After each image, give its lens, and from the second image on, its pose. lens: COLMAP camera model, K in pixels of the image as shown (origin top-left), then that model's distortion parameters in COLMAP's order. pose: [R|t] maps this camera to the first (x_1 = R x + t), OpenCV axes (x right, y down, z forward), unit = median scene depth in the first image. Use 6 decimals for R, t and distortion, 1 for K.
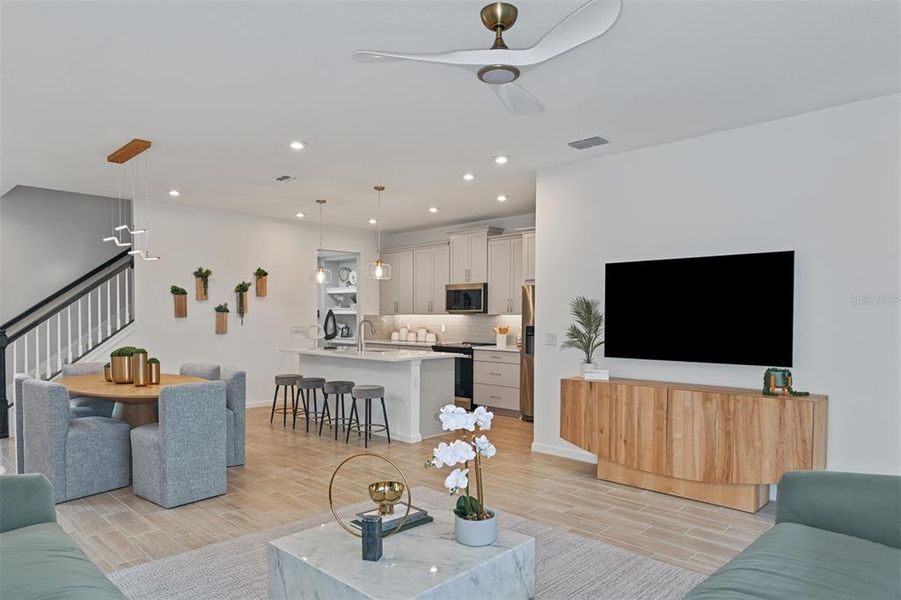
lens RADIAL K [[568.8, 0, 455.9], [0, 568.8, 336.7], [0, 0, 1]] dist [0.005014, 0.000540]
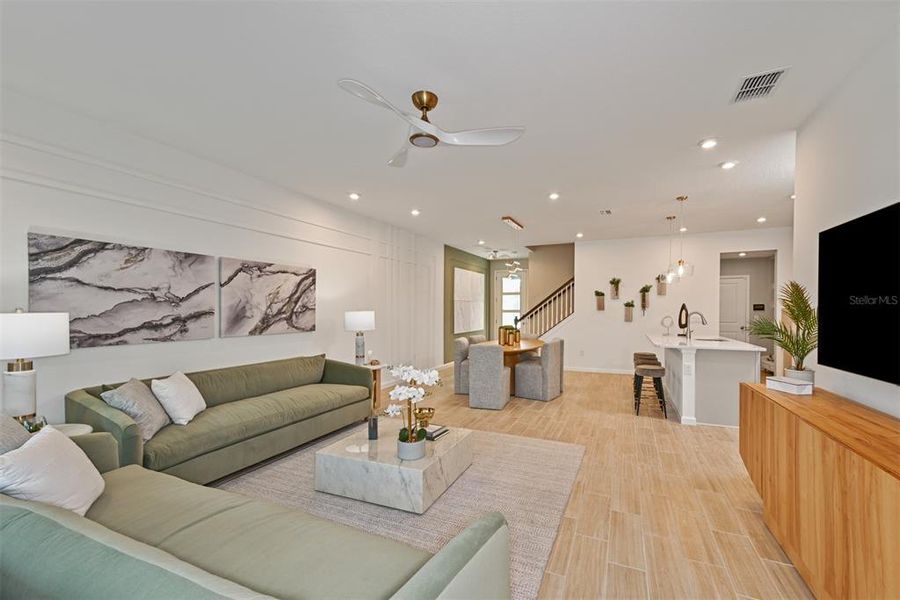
lens RADIAL K [[369.6, 0, 461.1], [0, 369.6, 311.7], [0, 0, 1]] dist [-0.000240, 0.000049]
pose [[0.344088, 0.002809, -0.938933, 0.337030], [-0.033733, 0.999387, -0.009372, -0.006587], [0.938331, 0.034897, 0.343972, 0.261784]]
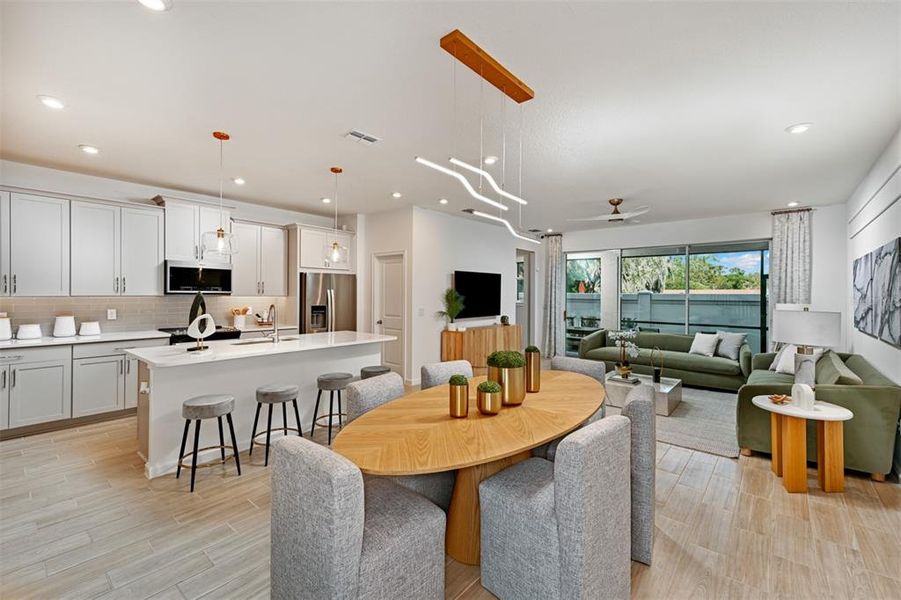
lens RADIAL K [[390.7, 0, 457.0], [0, 390.7, 292.7], [0, 0, 1]] dist [0.003482, 0.000085]
pose [[-0.064789, -0.002348, 0.997896, -0.659803], [0.029604, 0.999553, 0.004274, -0.037179], [-0.997460, 0.029819, -0.064691, 0.679576]]
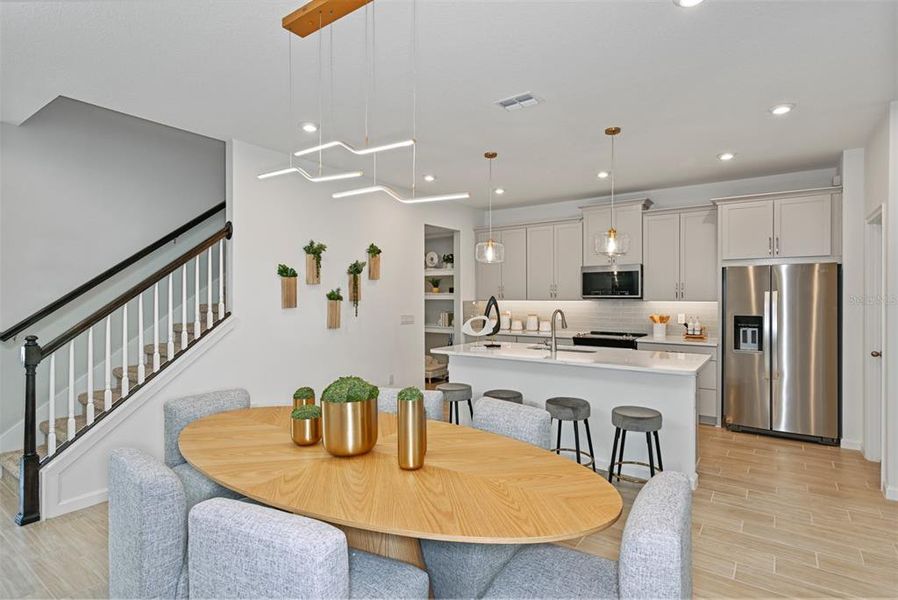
lens RADIAL K [[457.6, 0, 452.4], [0, 457.6, 299.7], [0, 0, 1]] dist [0.002499, -0.000154]
pose [[0.988756, -0.006418, 0.149401, -0.345587], [0.010881, 0.999518, -0.029069, -0.024045], [-0.149142, 0.030367, 0.988349, 0.370541]]
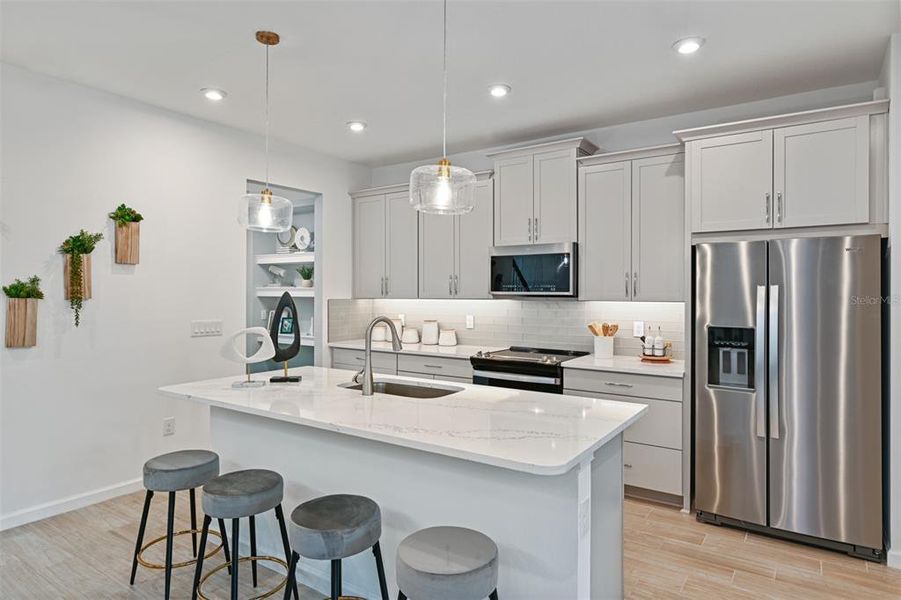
lens RADIAL K [[524.7, 0, 454.6], [0, 524.7, 292.6], [0, 0, 1]] dist [0.002286, -0.002226]
pose [[0.985665, -0.001672, 0.168708, -0.151005], [0.007985, 0.999293, -0.036751, -0.029665], [-0.168527, 0.037572, 0.984981, 0.543718]]
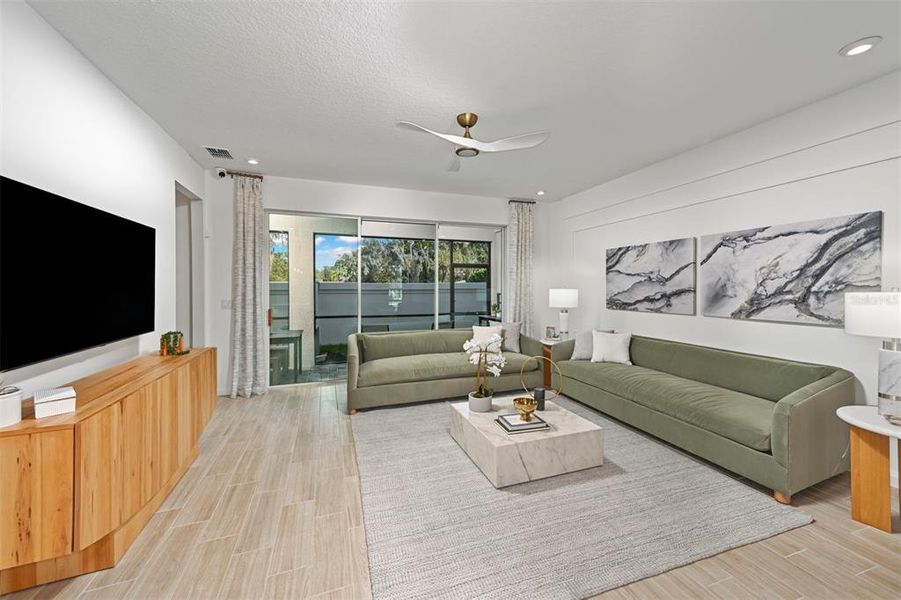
lens RADIAL K [[350.3, 0, 455.8], [0, 350.3, 286.6], [0, 0, 1]] dist [-0.009624, -0.000045]
pose [[-0.896438, -0.002341, 0.443164, -0.129091], [0.013297, 0.999394, 0.032178, -0.023813], [-0.442970, 0.034739, -0.895863, 0.684693]]
